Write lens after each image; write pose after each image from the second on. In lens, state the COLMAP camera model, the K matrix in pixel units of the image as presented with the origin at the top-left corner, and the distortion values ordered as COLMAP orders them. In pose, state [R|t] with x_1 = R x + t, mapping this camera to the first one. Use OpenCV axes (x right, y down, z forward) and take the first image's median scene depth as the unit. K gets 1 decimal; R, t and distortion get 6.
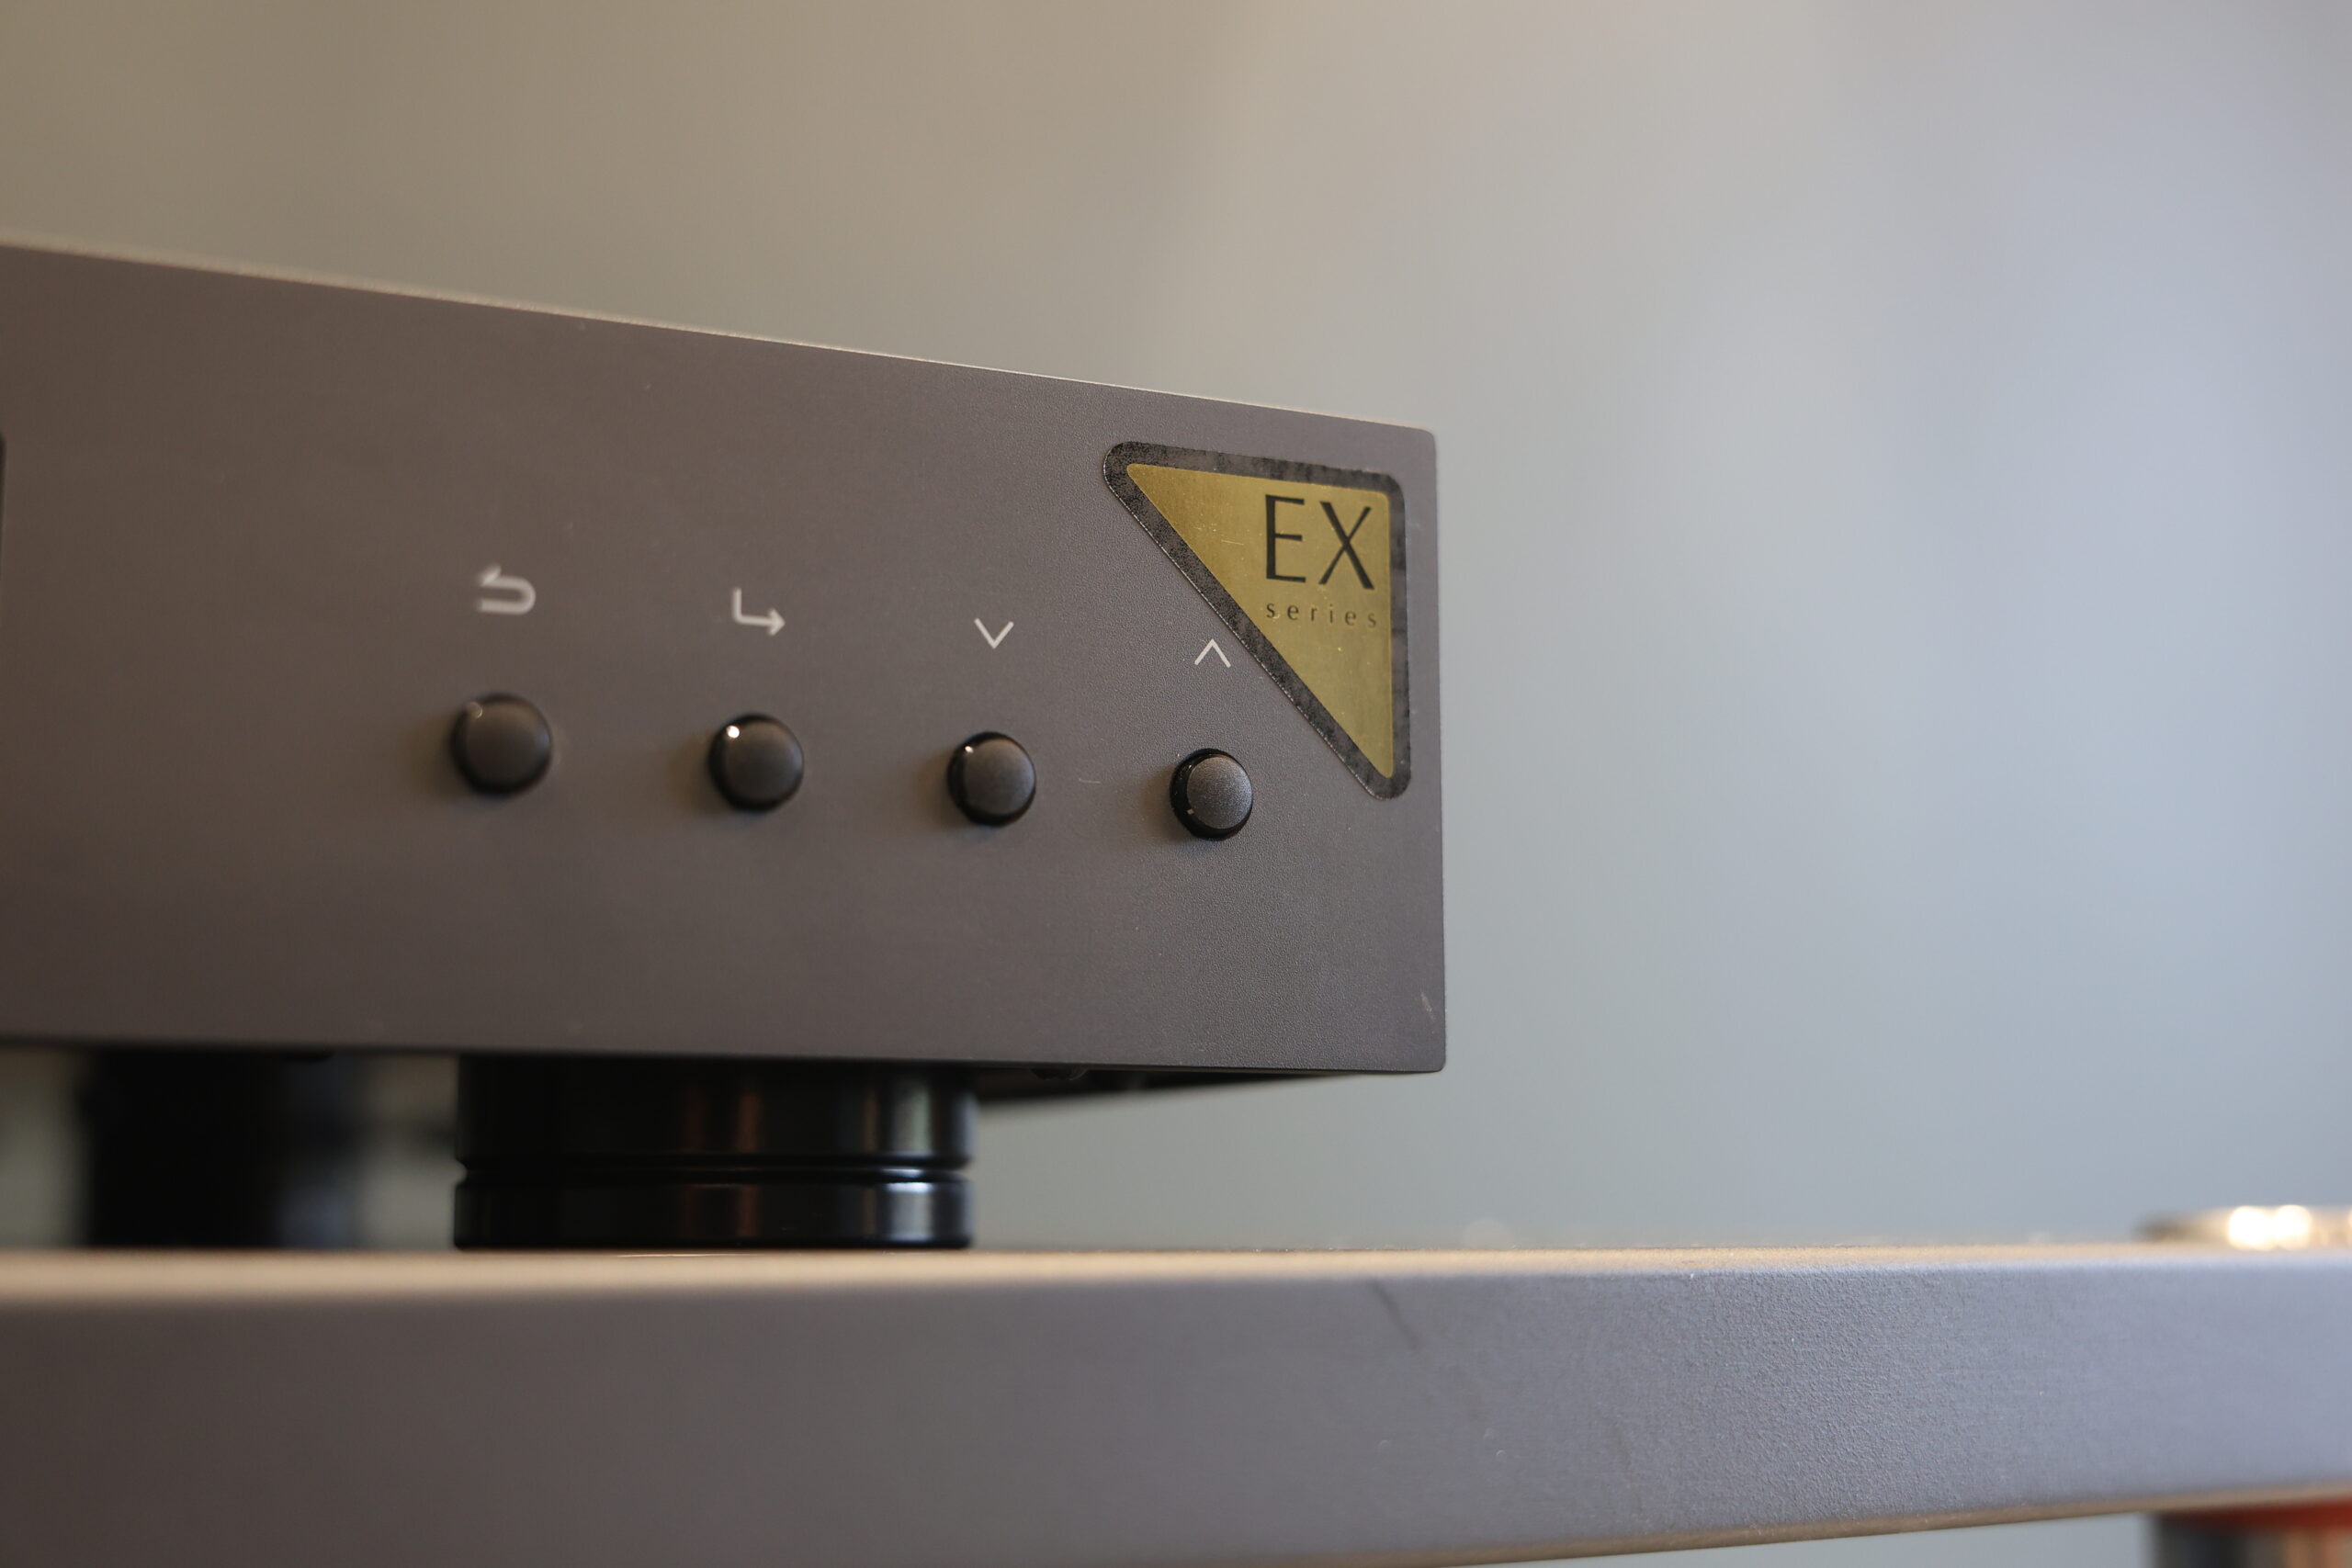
lens RADIAL K [[3011.7, 0, 1176.0], [0, 3011.7, 784.0], [0, 0, 1]] dist [0.031650, 0.001496]
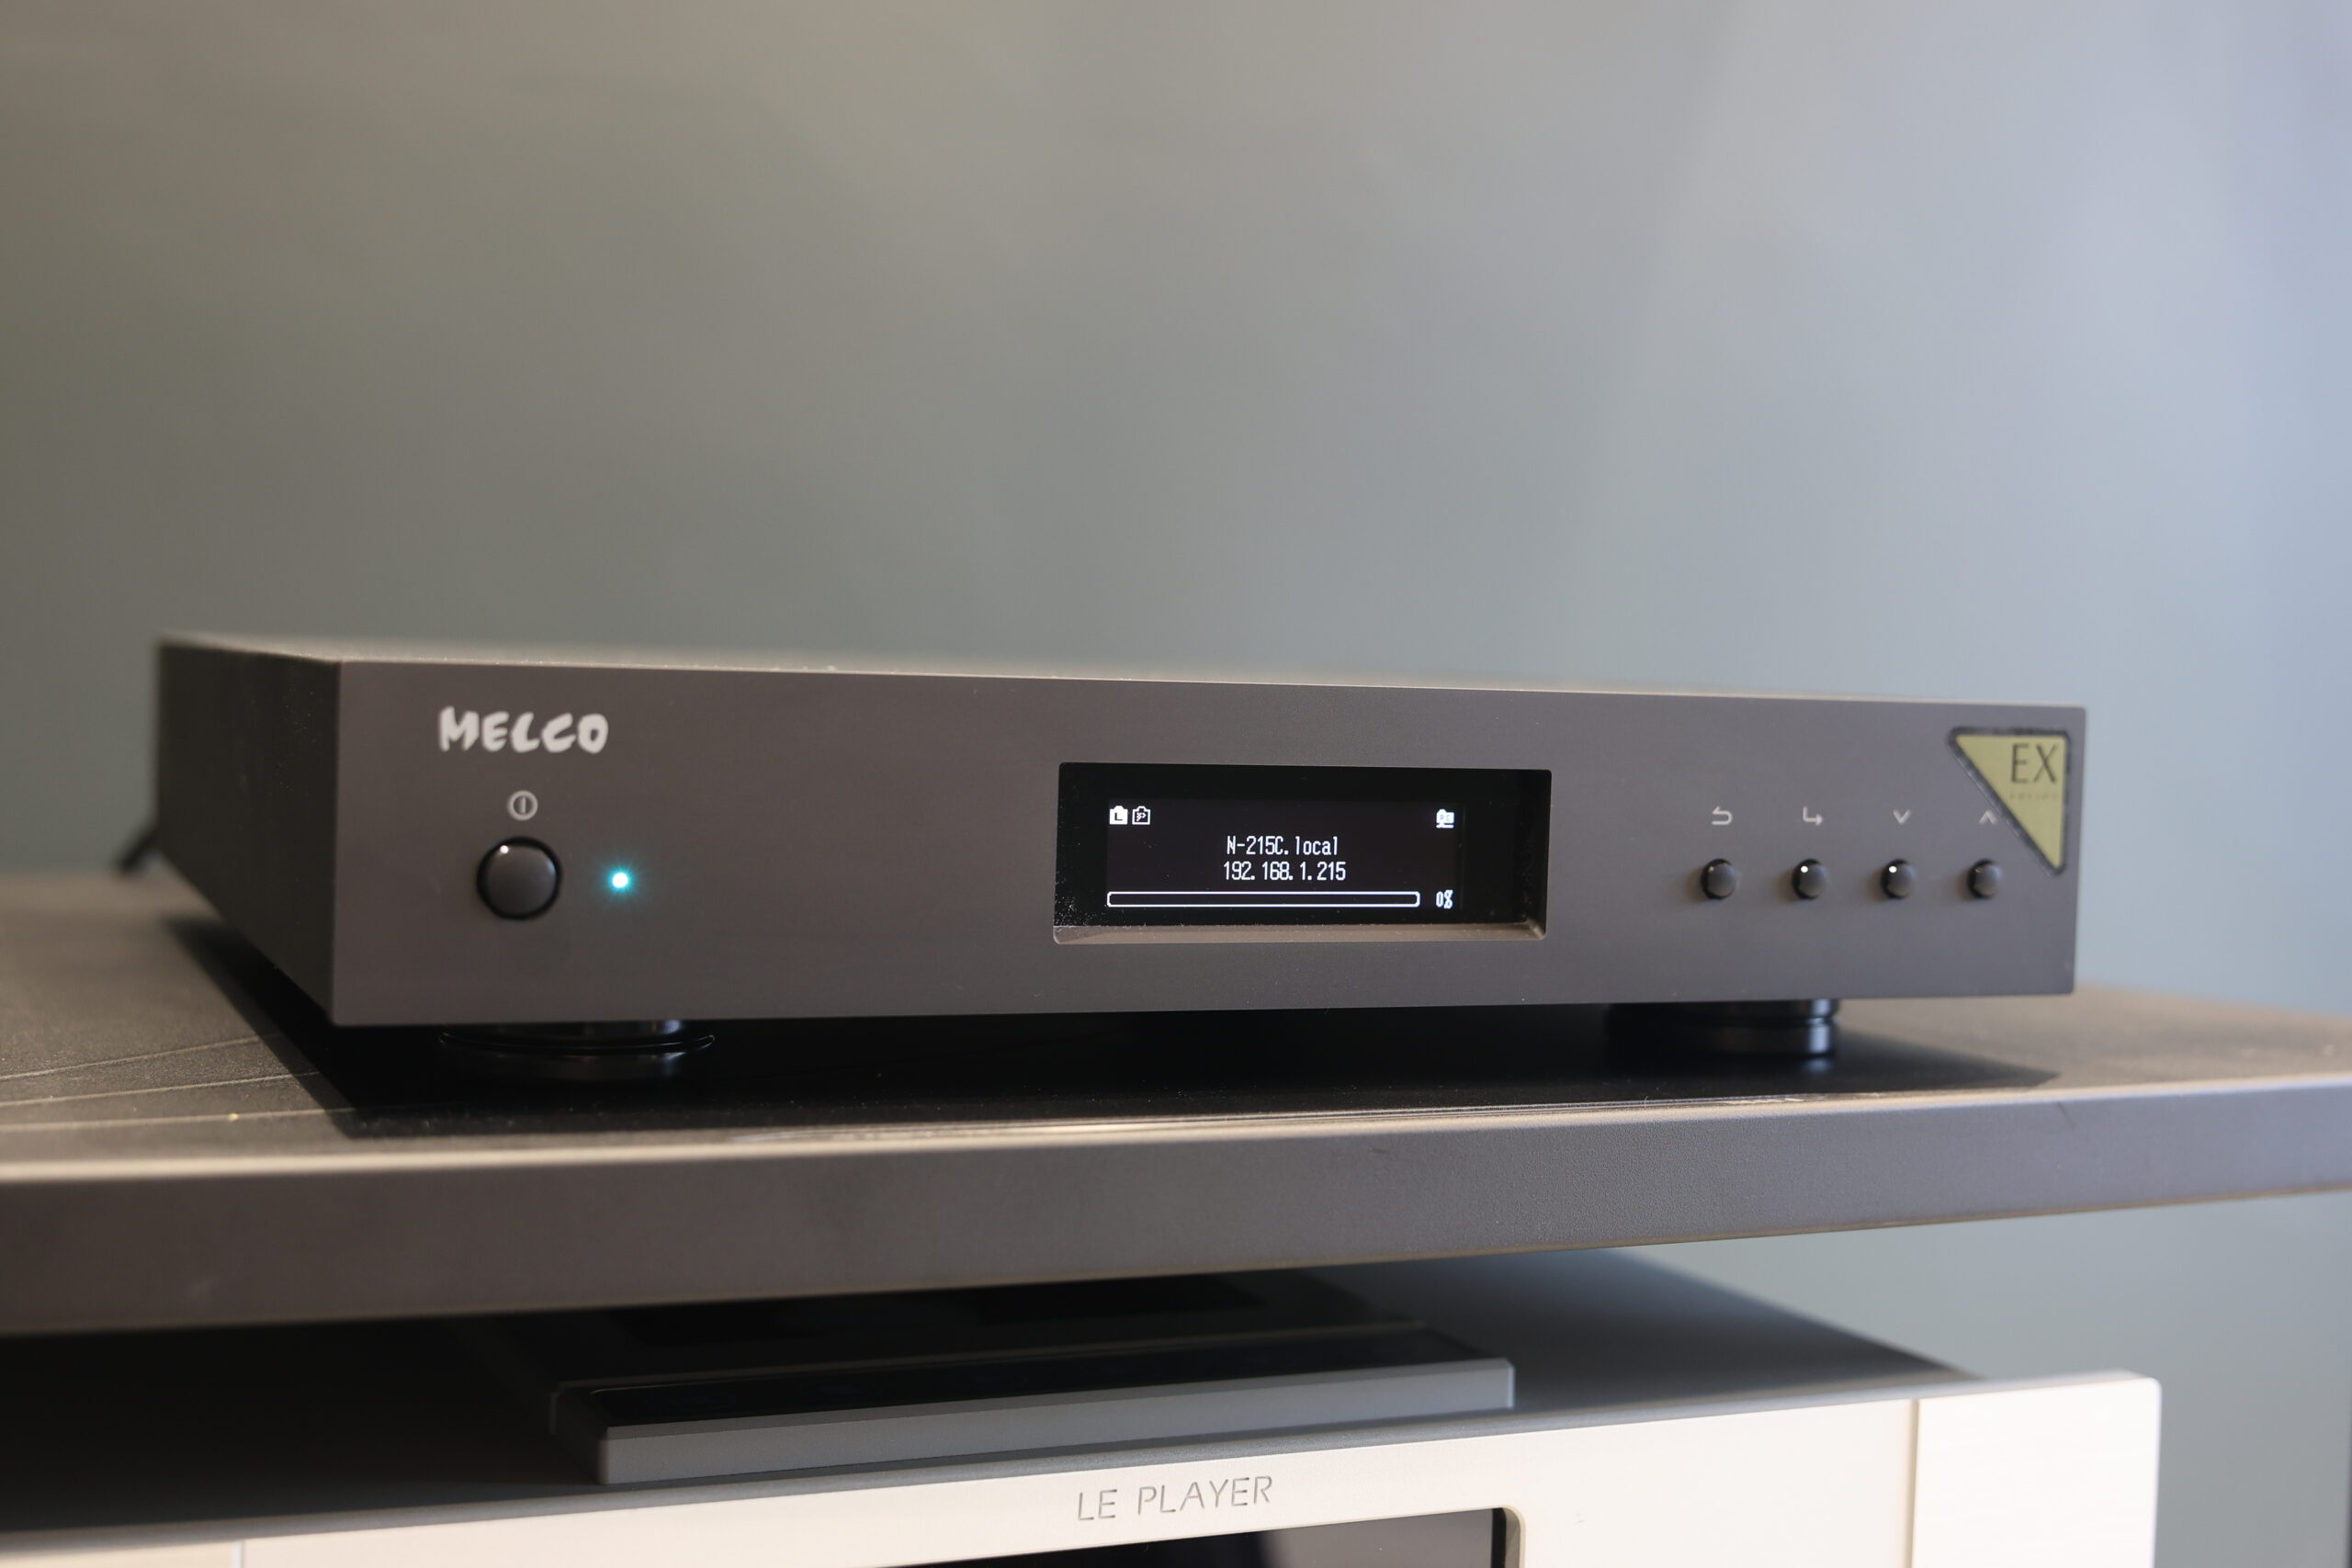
lens RADIAL K [[3115.0, 0, 1176.0], [0, 3115.0, 784.0], [0, 0, 1]] dist [-0.070252, -0.037563]
pose [[0.996367, 0.033632, -0.078243, -0.413595], [-0.019654, 0.984727, 0.172993, -0.457858], [0.082866, -0.170826, 0.981810, -1.334315]]
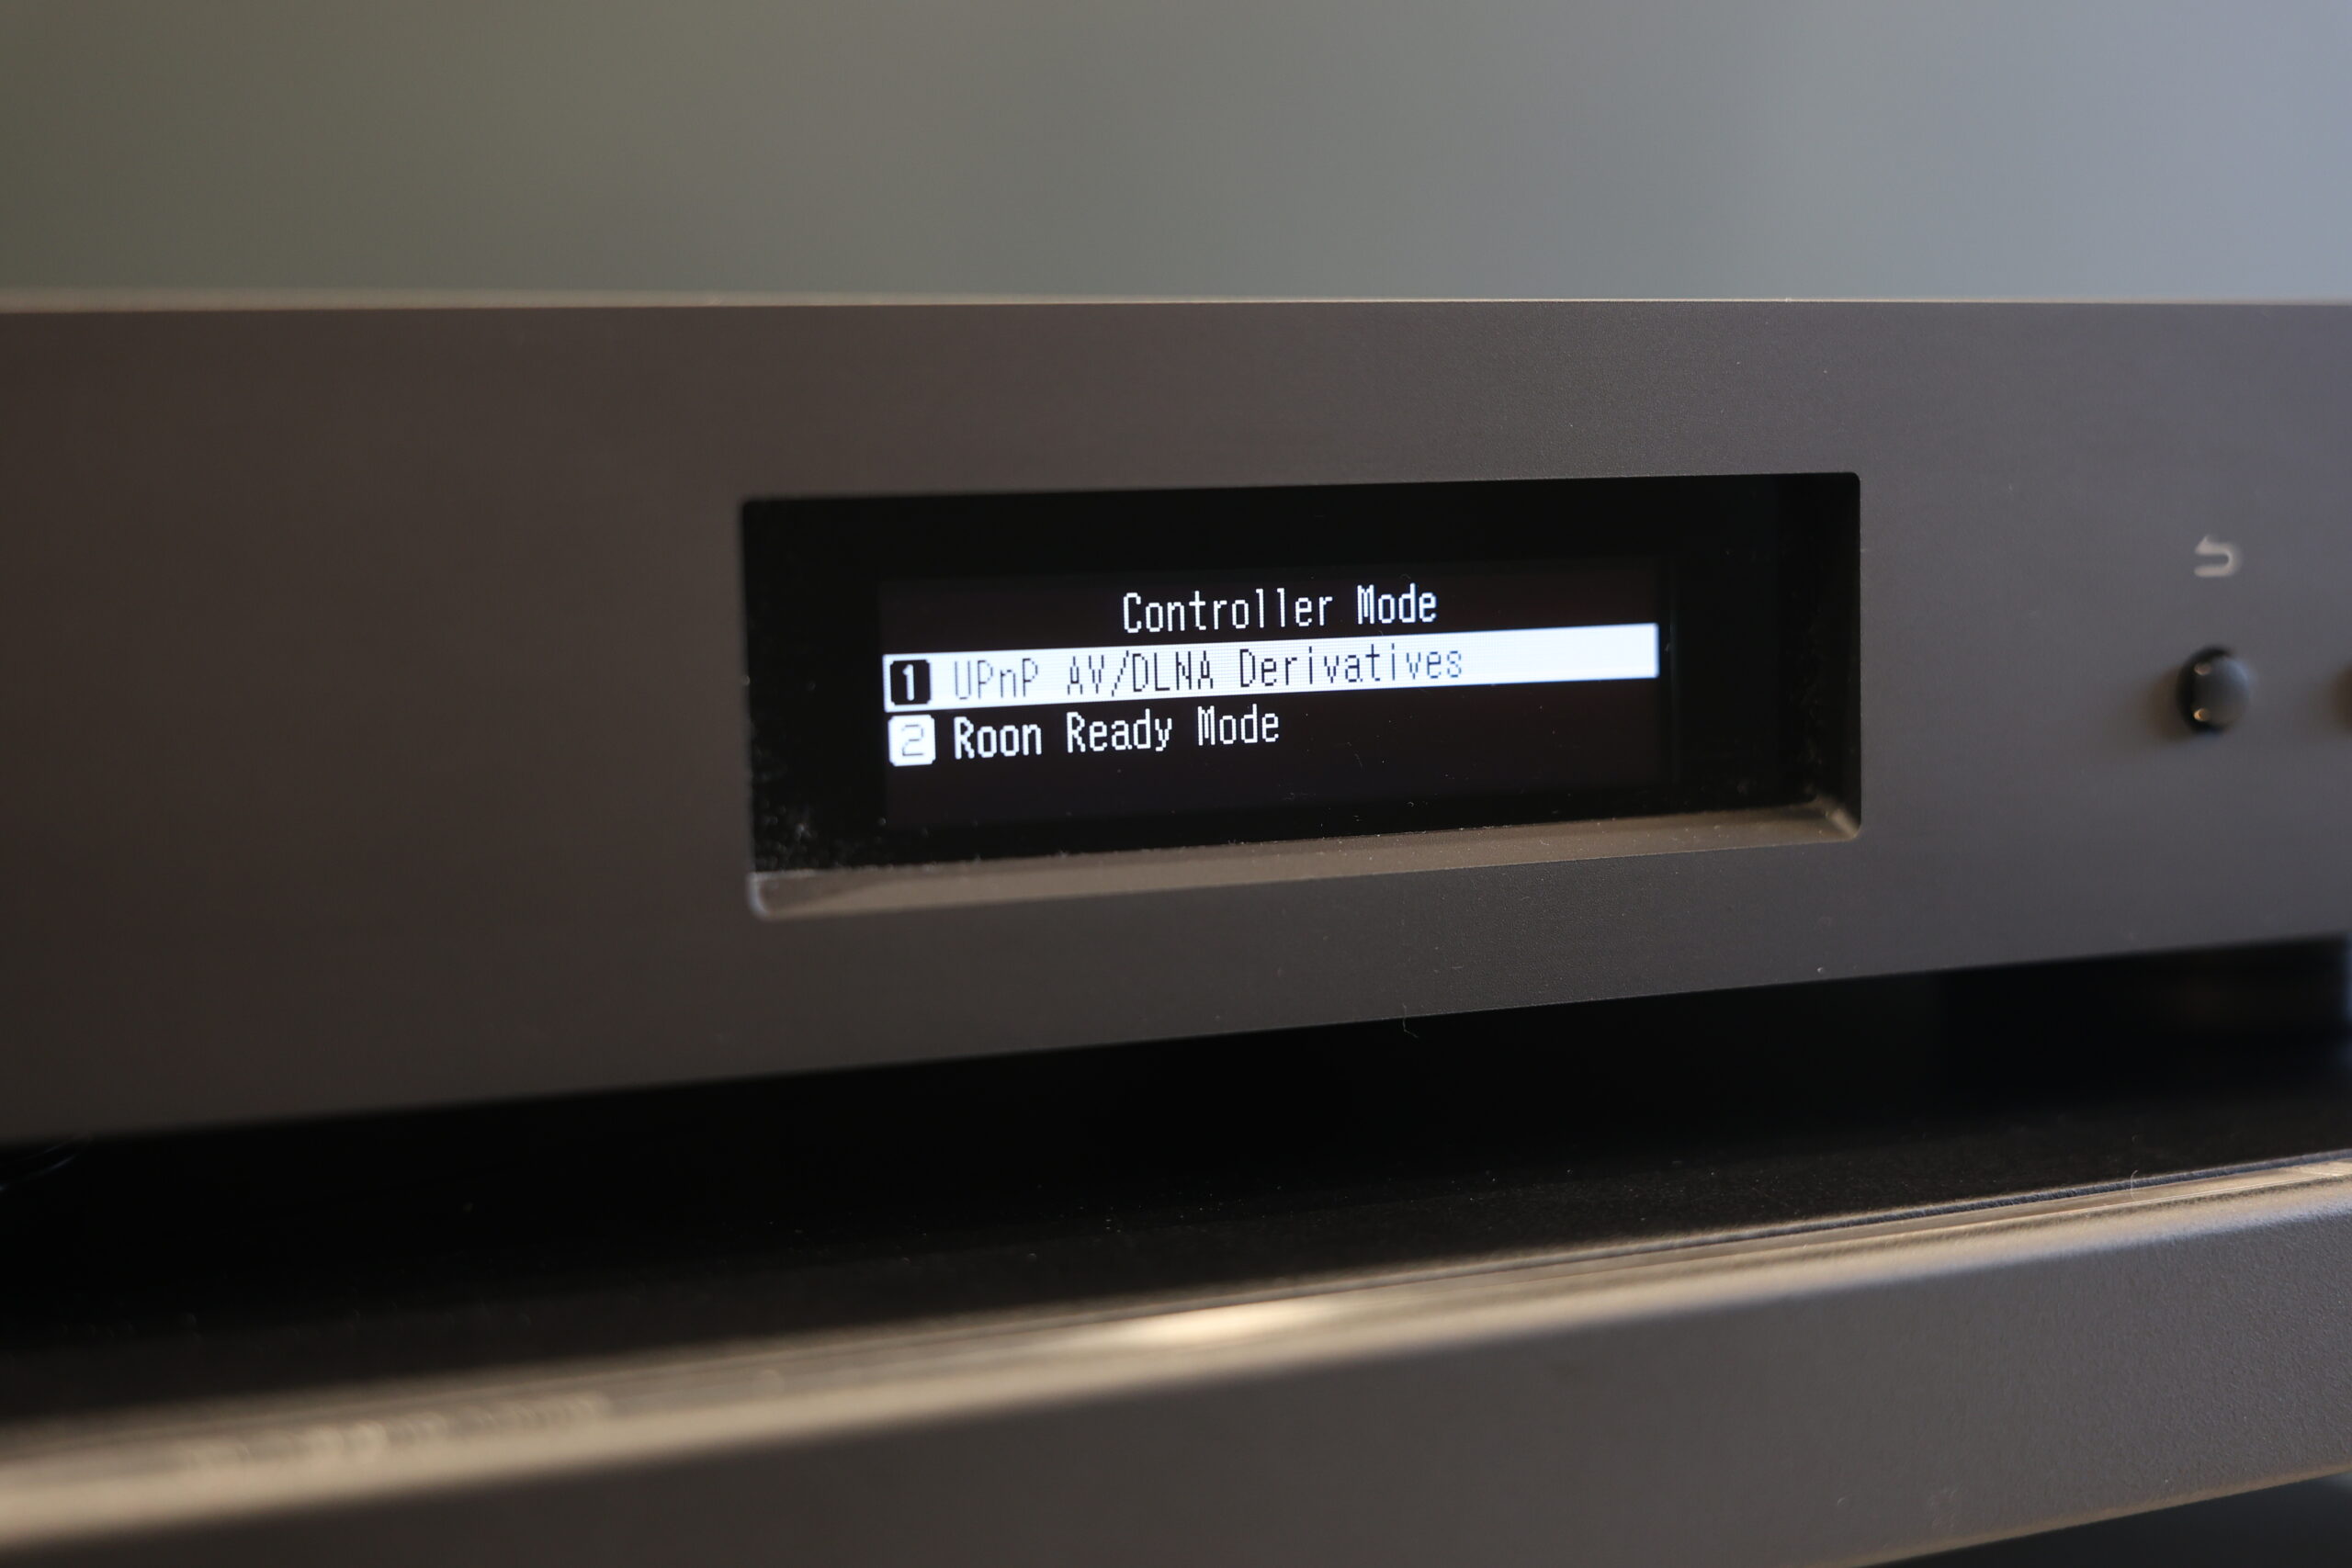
lens RADIAL K [[3011.7, 0, 1176.0], [0, 3011.7, 784.0], [0, 0, 1]] dist [0.031650, 0.001496]
pose [[0.992653, -0.018082, -0.119640, -0.426961], [0.043303, 0.976371, 0.211718, -0.214712], [0.112985, -0.215344, 0.969980, -0.171088]]
